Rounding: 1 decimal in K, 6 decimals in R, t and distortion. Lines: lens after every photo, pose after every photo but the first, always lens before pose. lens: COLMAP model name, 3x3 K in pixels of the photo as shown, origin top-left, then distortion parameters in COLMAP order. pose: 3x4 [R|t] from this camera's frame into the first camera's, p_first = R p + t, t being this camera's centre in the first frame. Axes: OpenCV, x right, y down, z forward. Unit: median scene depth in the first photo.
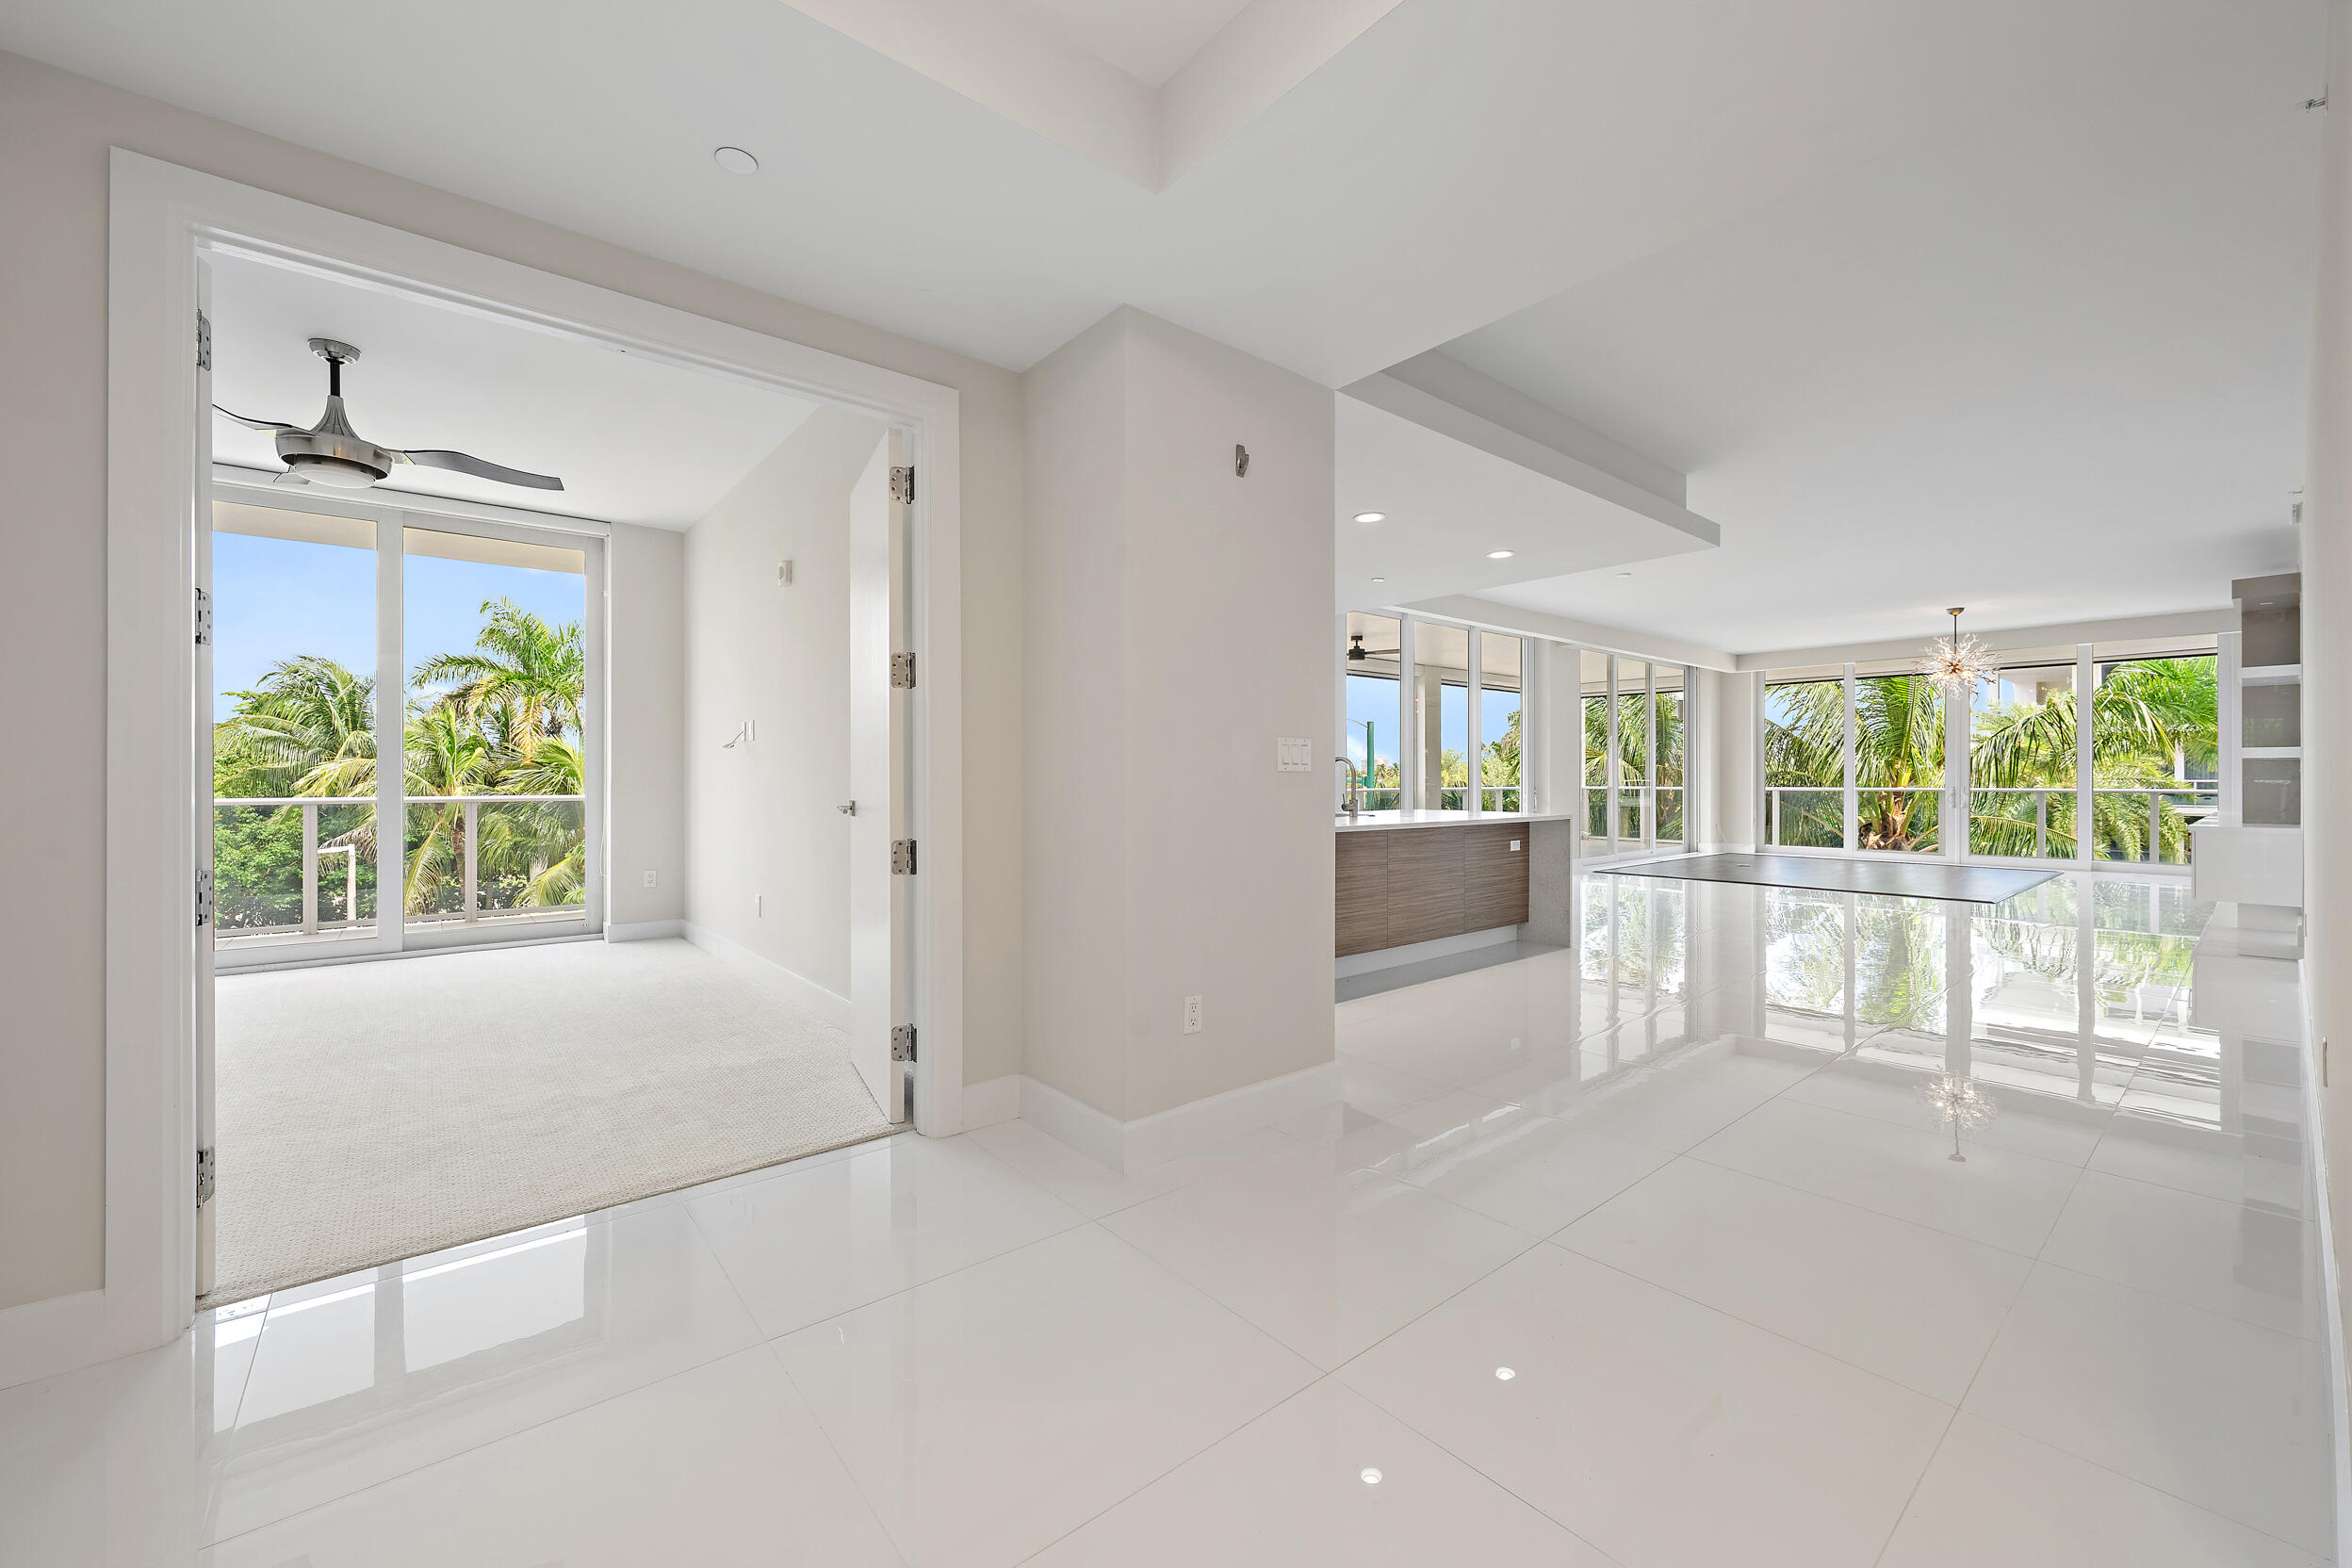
lens RADIAL K [[926.5, 0, 1172.7], [0, 926.5, 781.2], [0, 0, 1]] dist [0.001612, 0.000700]
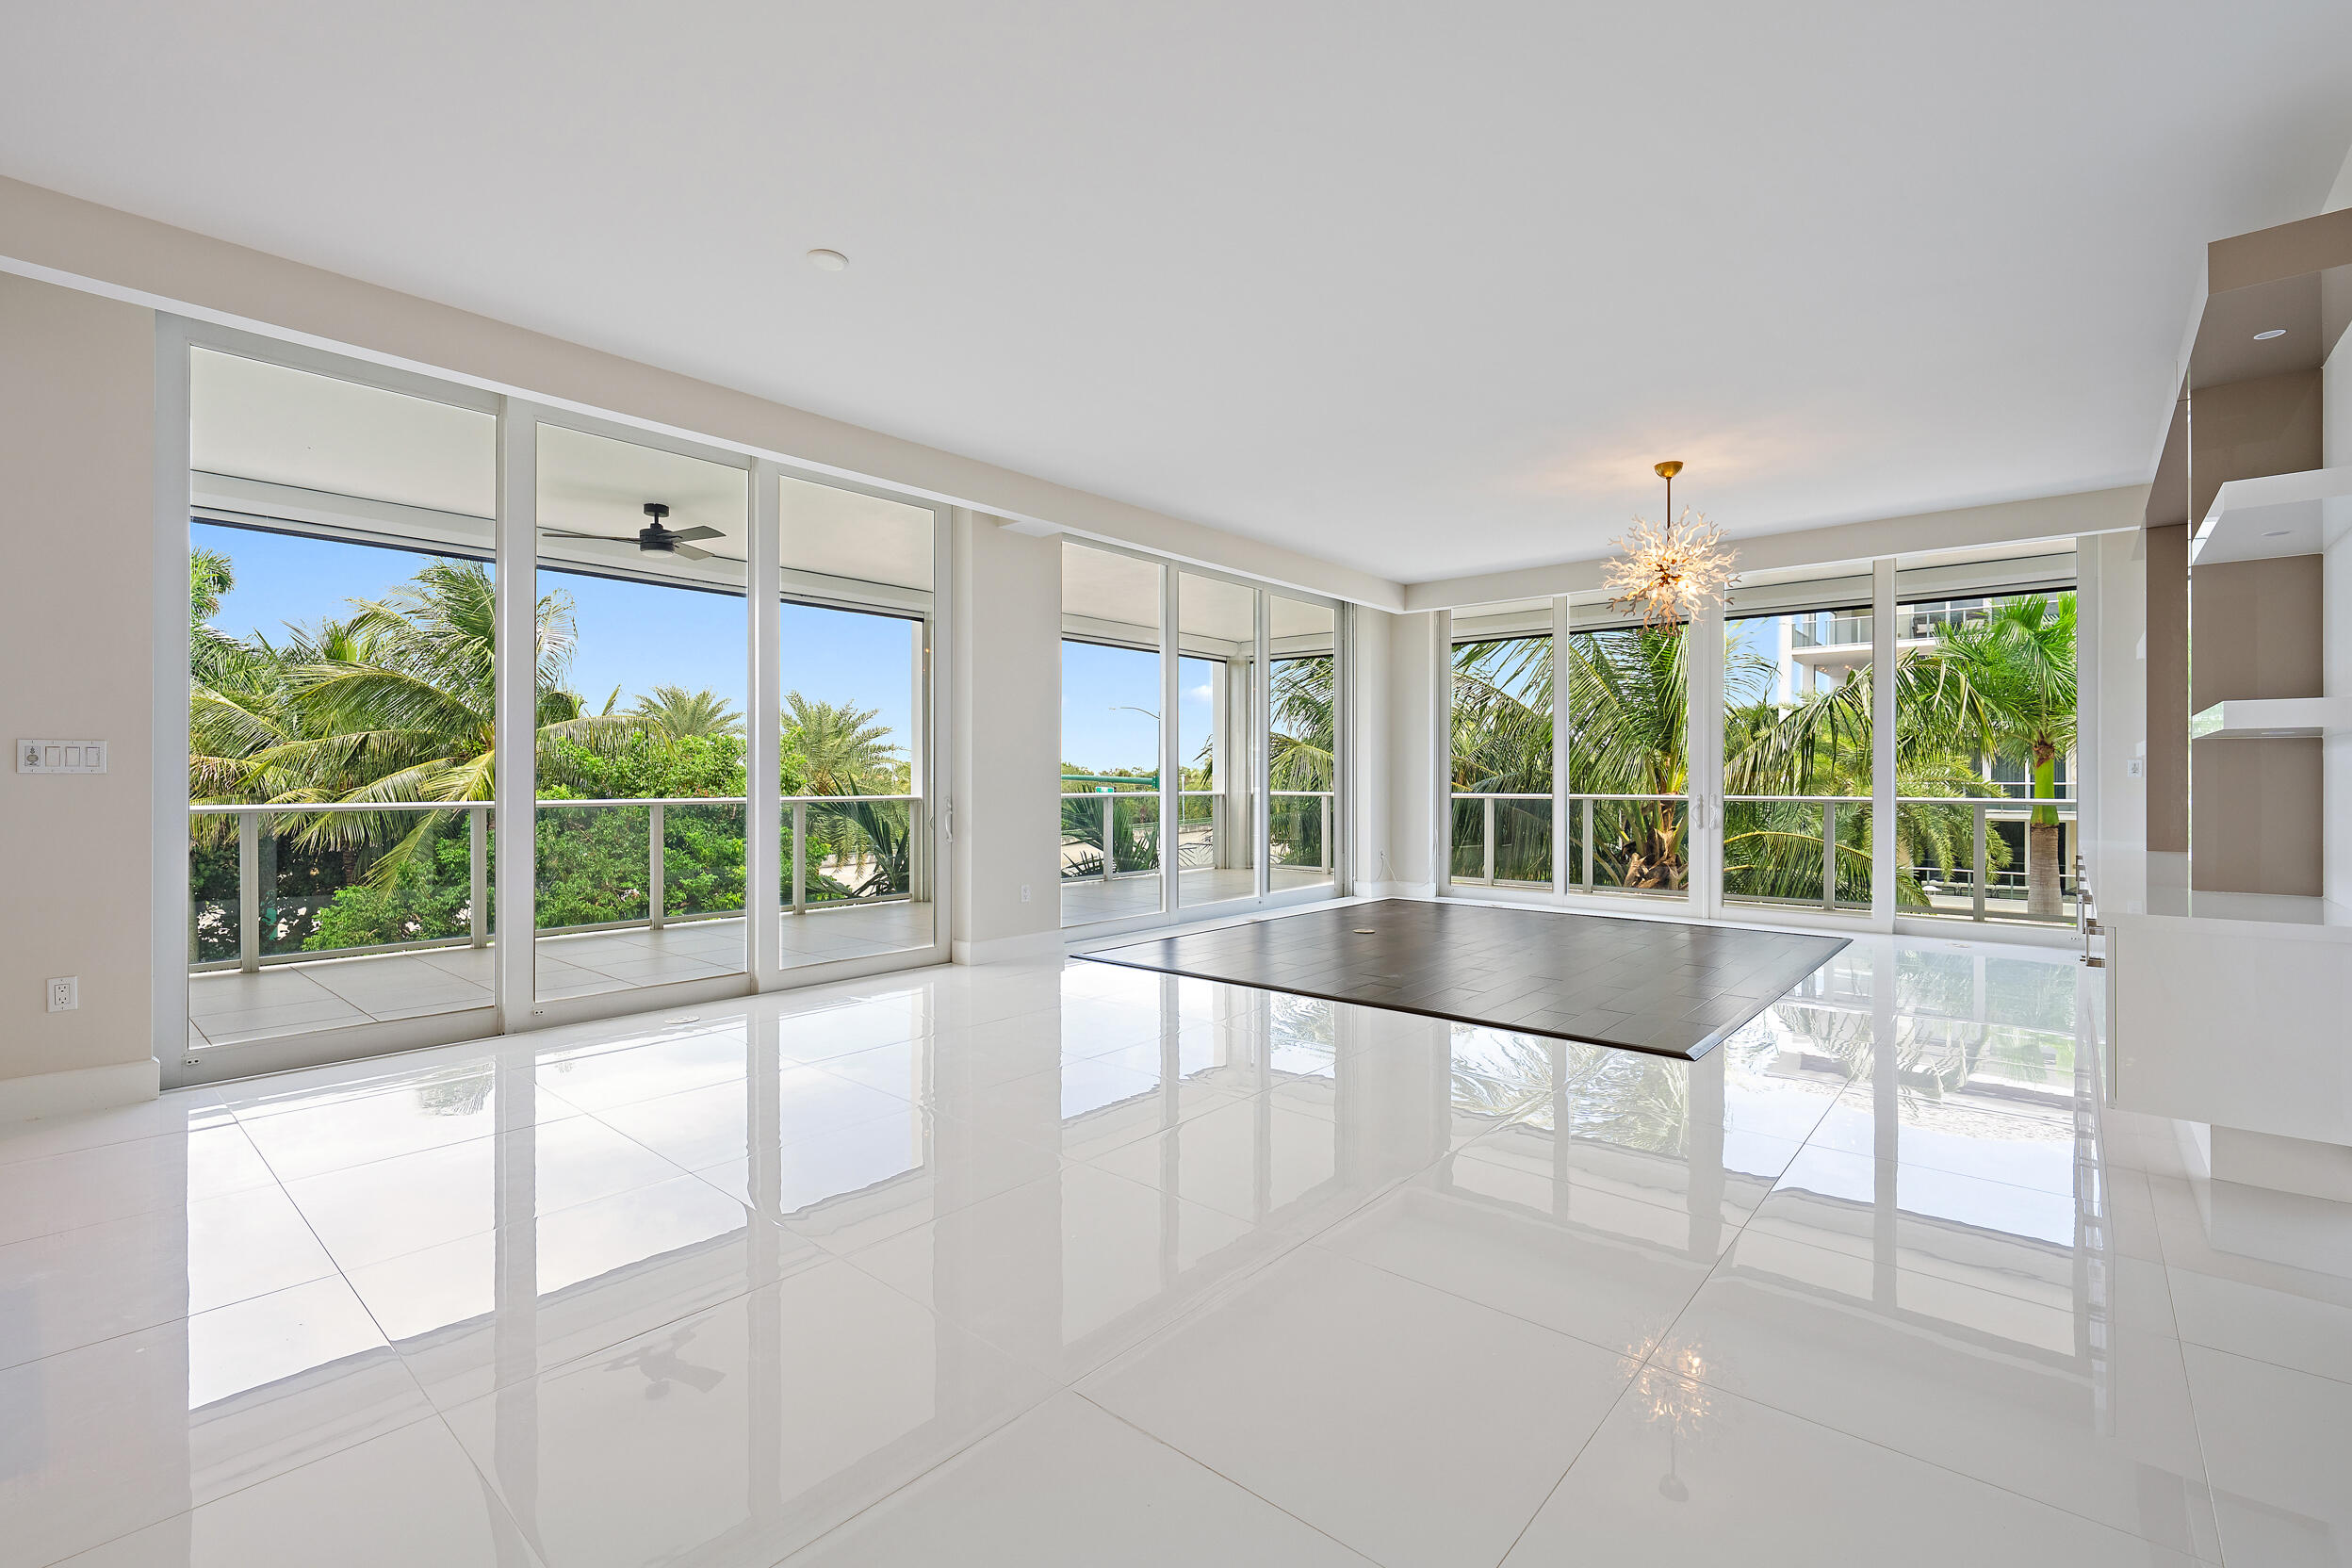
lens RADIAL K [[1030.9, 0, 1175.1], [0, 1030.9, 776.6], [0, 0, 1]] dist [-0.004509, -0.000886]
pose [[0.987040, 0.000205, 0.160476, 0.335992], [0.000900, 0.999976, -0.006816, -0.000922], [-0.160474, 0.006872, 0.987016, 0.330563]]
